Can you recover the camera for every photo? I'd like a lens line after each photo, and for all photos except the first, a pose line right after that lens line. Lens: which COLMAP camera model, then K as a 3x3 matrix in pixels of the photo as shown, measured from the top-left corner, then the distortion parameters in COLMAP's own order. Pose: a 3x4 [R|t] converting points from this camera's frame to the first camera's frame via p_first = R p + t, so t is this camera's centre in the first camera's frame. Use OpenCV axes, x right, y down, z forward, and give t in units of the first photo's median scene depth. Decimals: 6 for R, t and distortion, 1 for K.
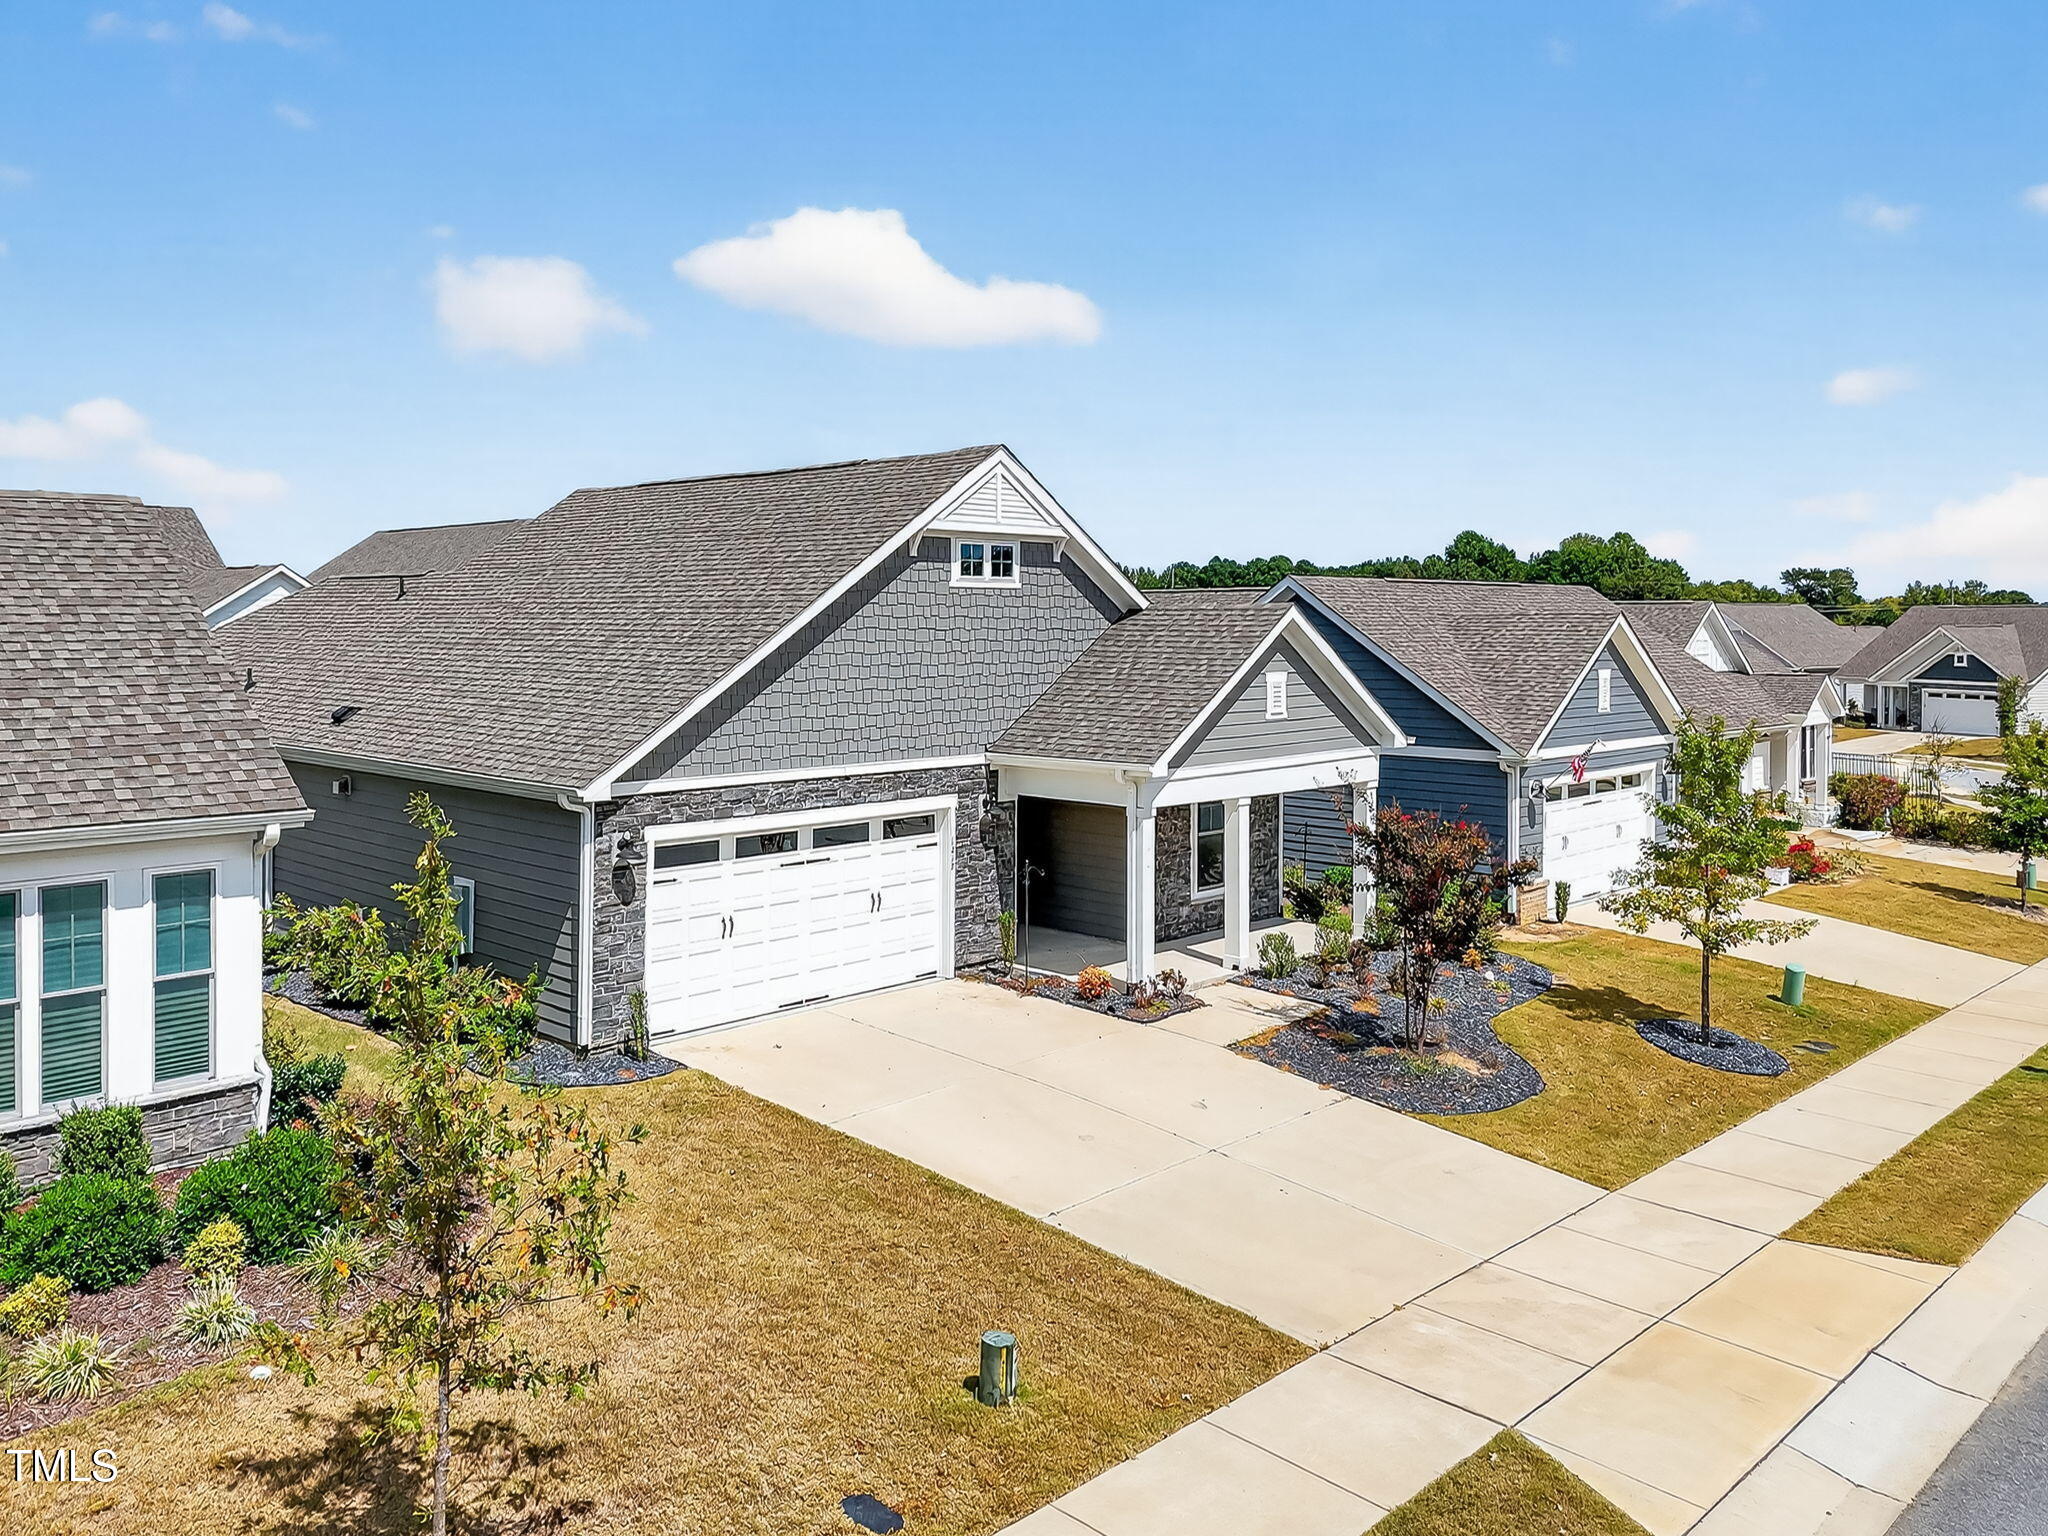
lens RADIAL K [[1551.5, 0, 1022.4], [0, 1551.5, 657.0], [0, 0, 1]] dist [0.084260, -0.108353]
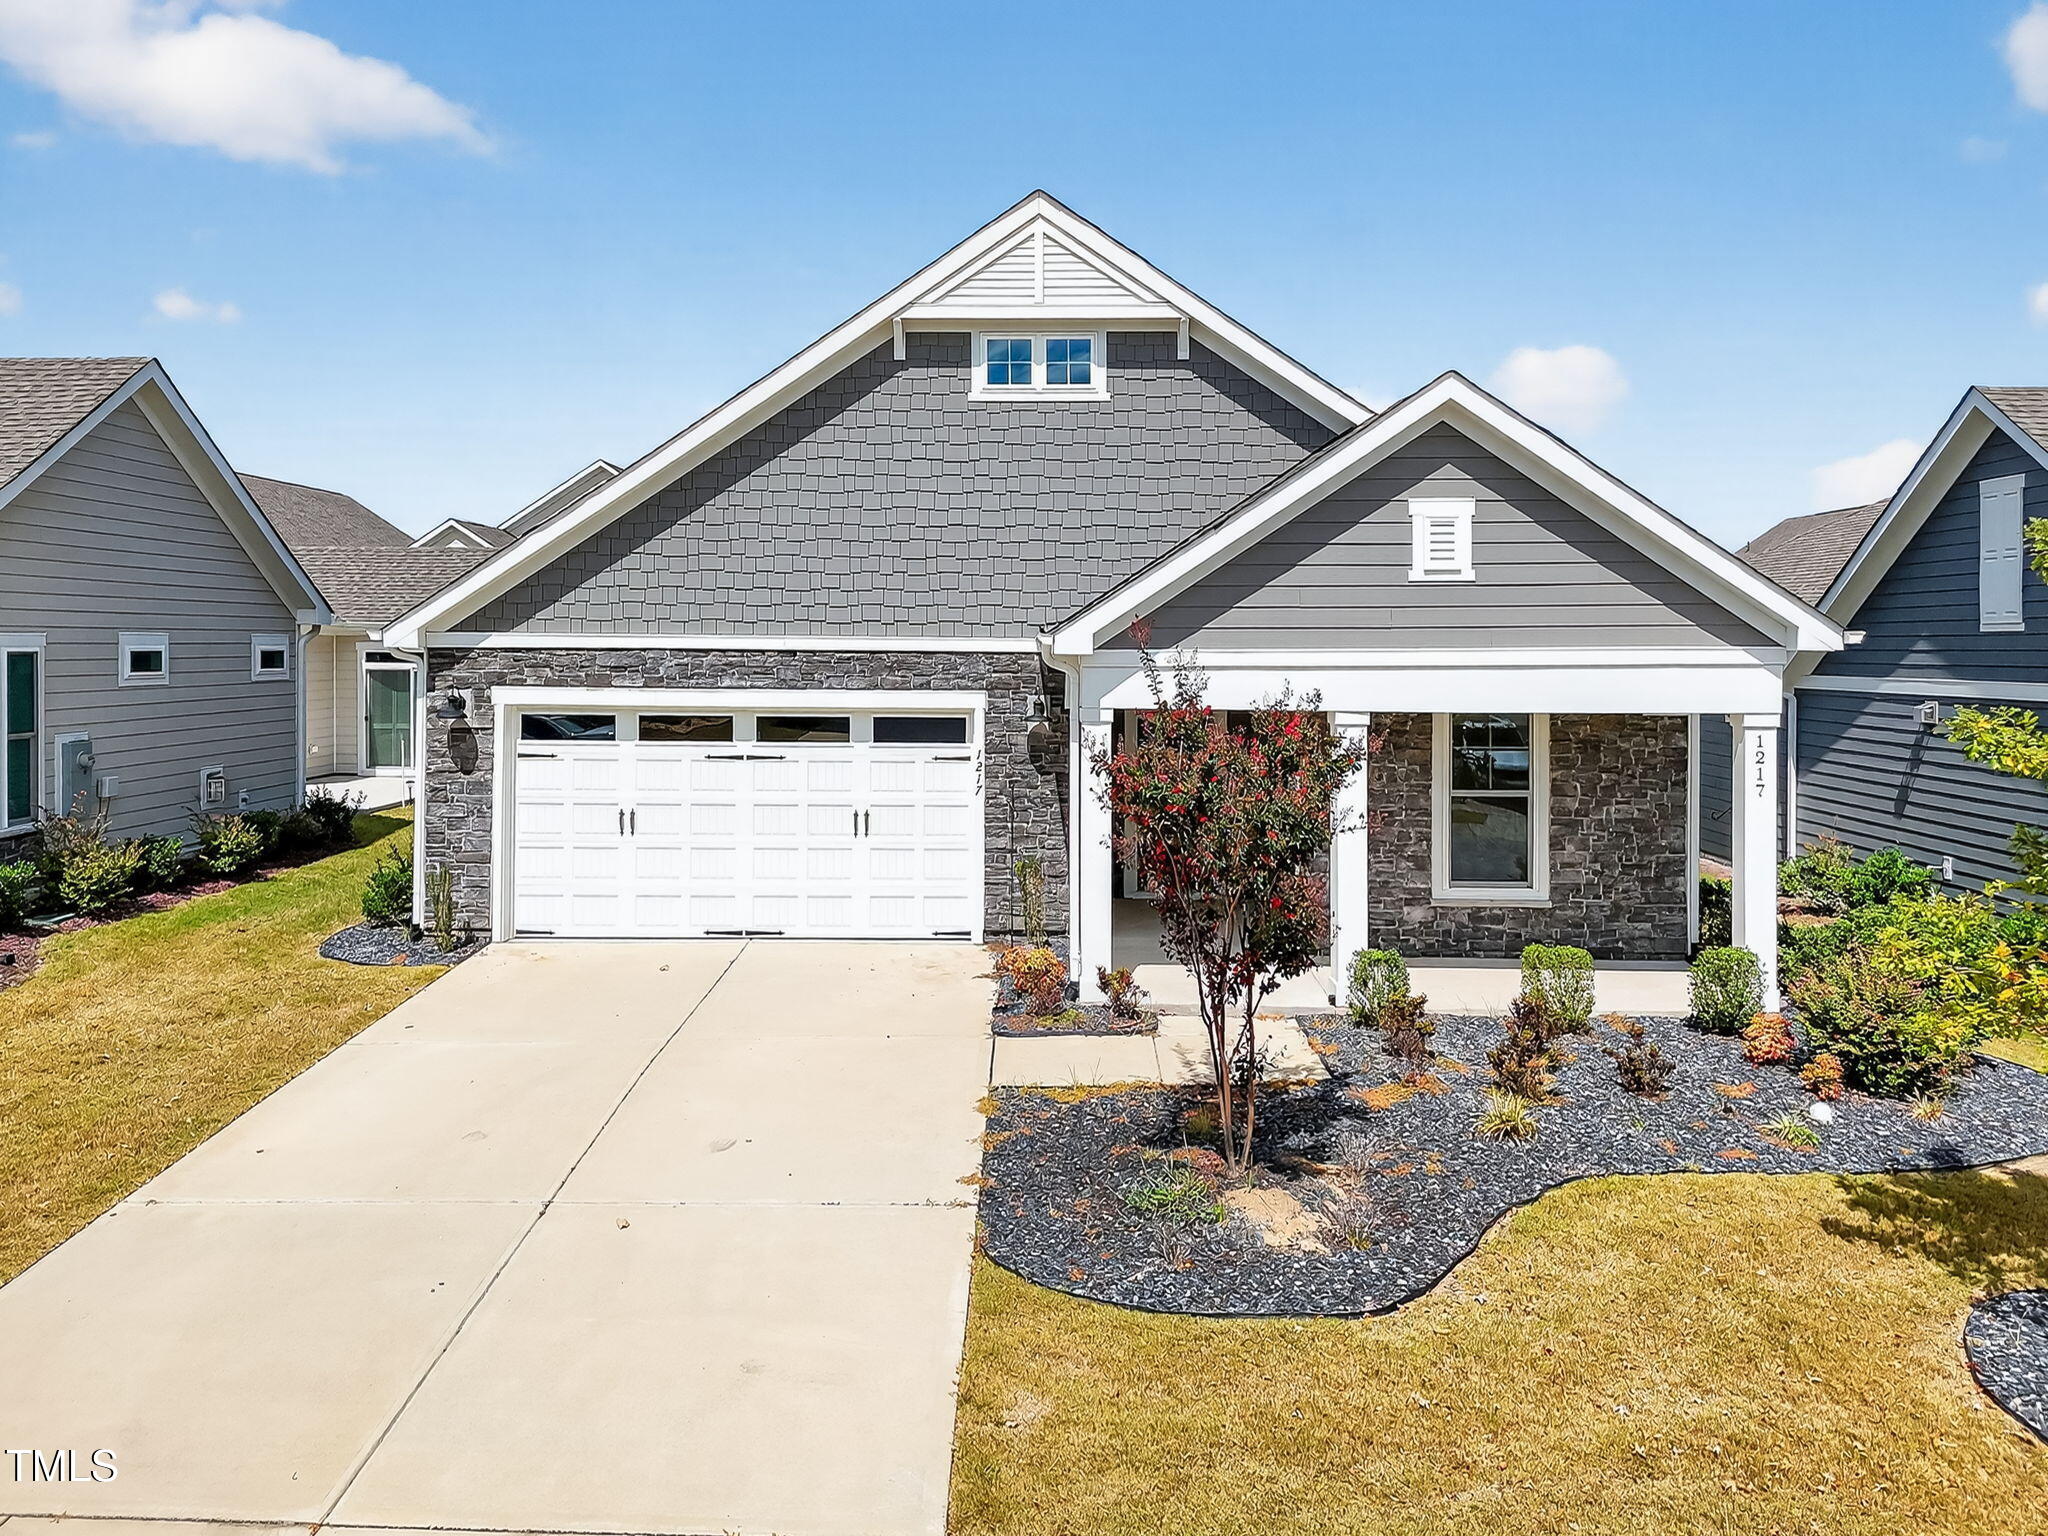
lens RADIAL K [[1551.5, 0, 1022.4], [0, 1551.5, 657.0], [0, 0, 1]] dist [0.084260, -0.108353]
pose [[0.683721, 0.007954, -0.729700, 0.513153], [-0.018731, 0.999802, -0.006652, 0.080406], [0.729503, 0.018216, 0.683735, 0.540477]]
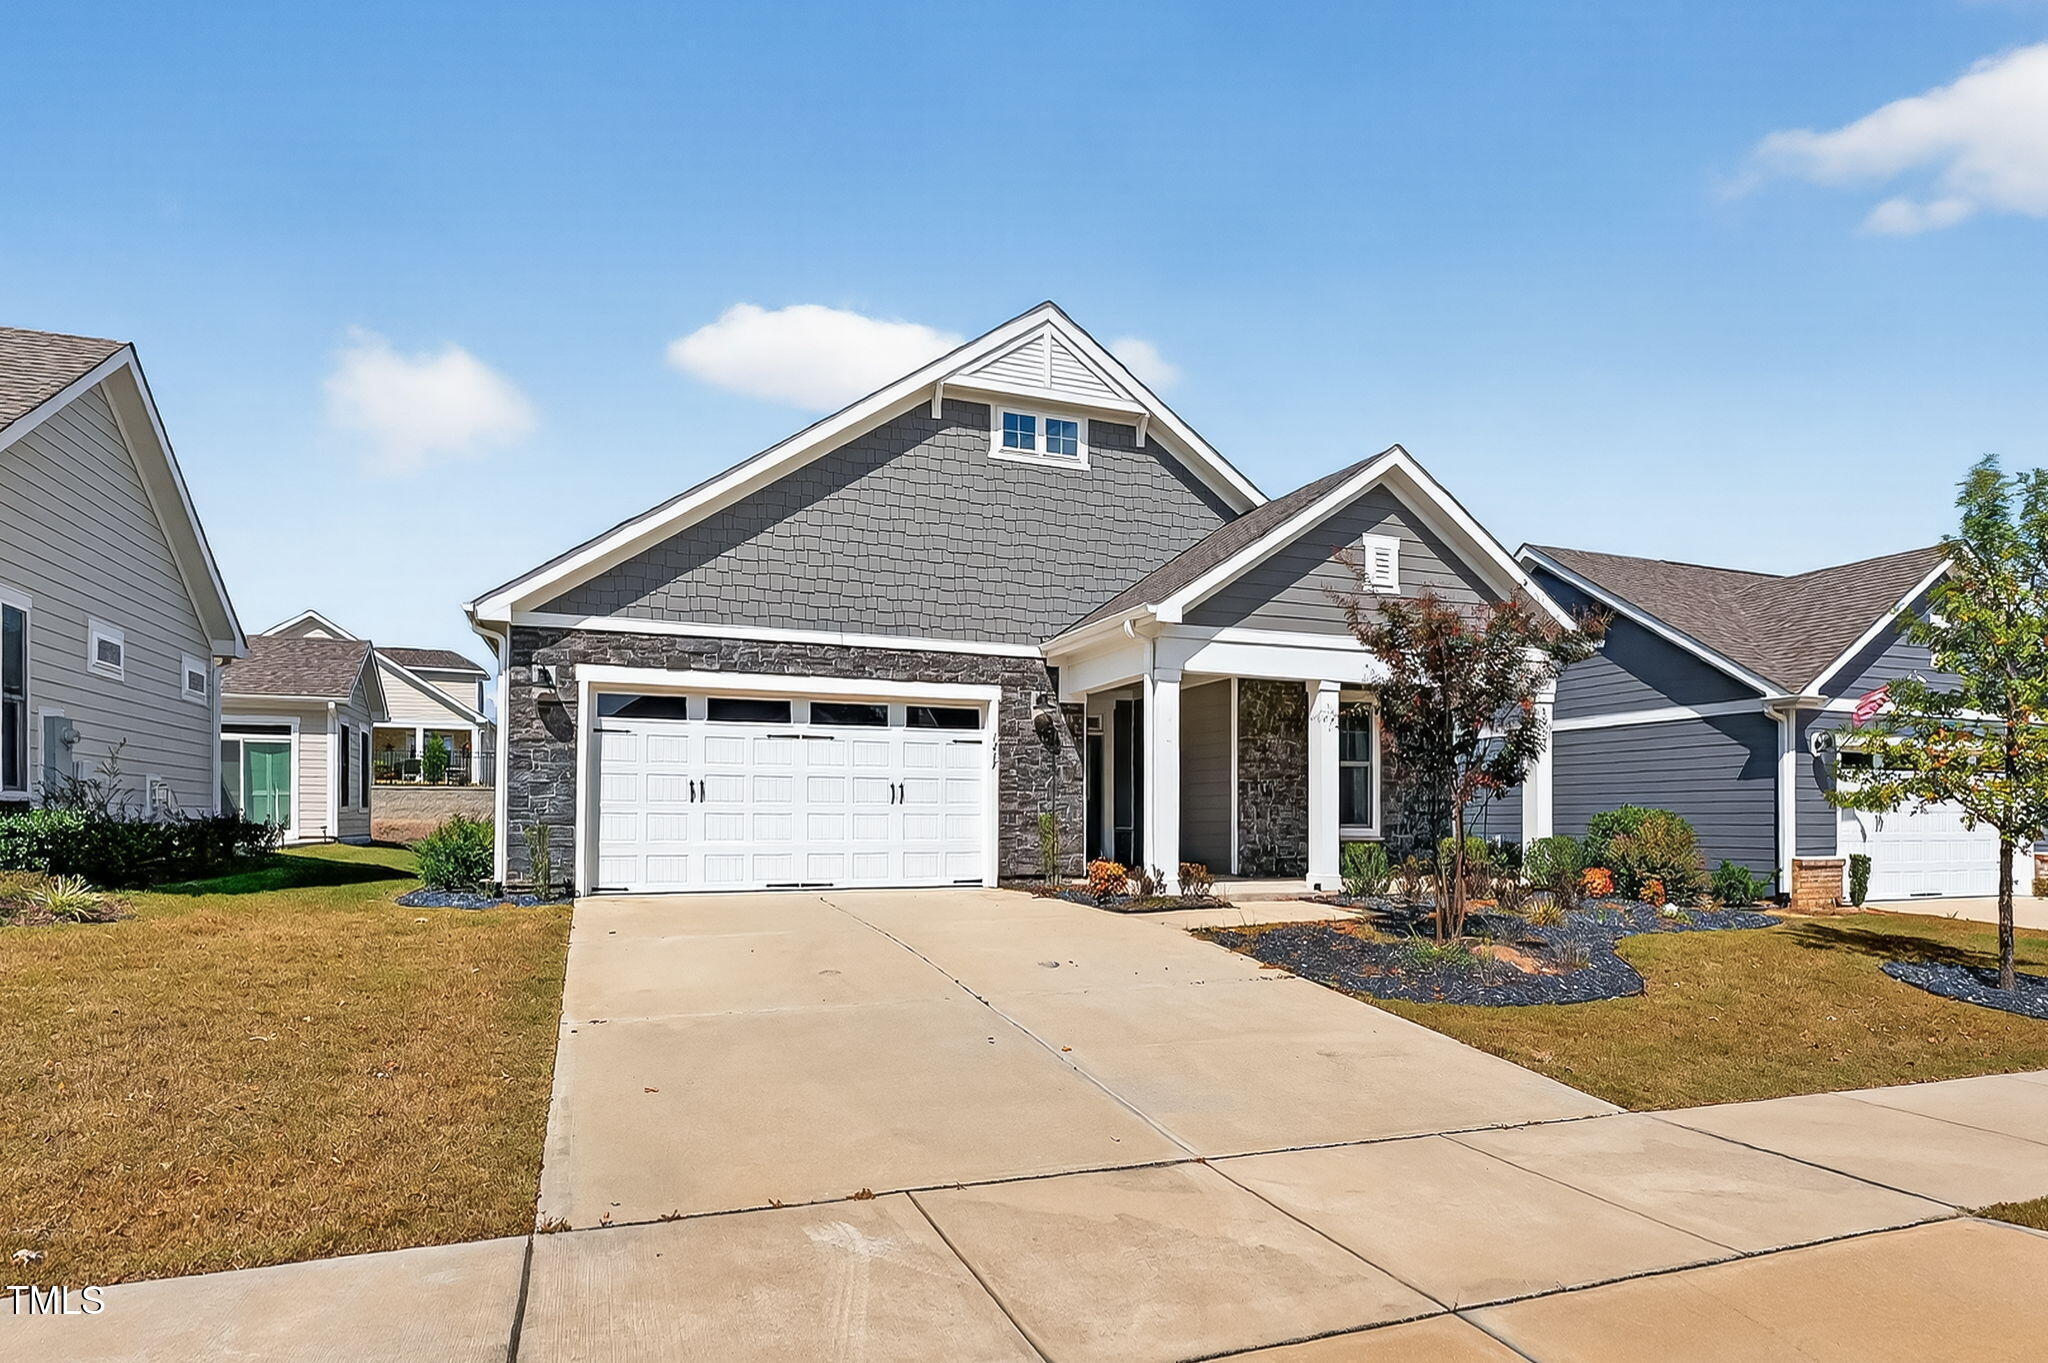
lens RADIAL K [[1102.9, 0, 1062.4], [0, 1102.9, 816.8], [0, 0, 1]] dist [-0.014508, 0.014832]
pose [[0.919562, -0.002215, -0.392938, 0.255419], [-0.007904, 0.999678, -0.024133, 0.187413], [0.392865, 0.025297, 0.919248, 0.436833]]
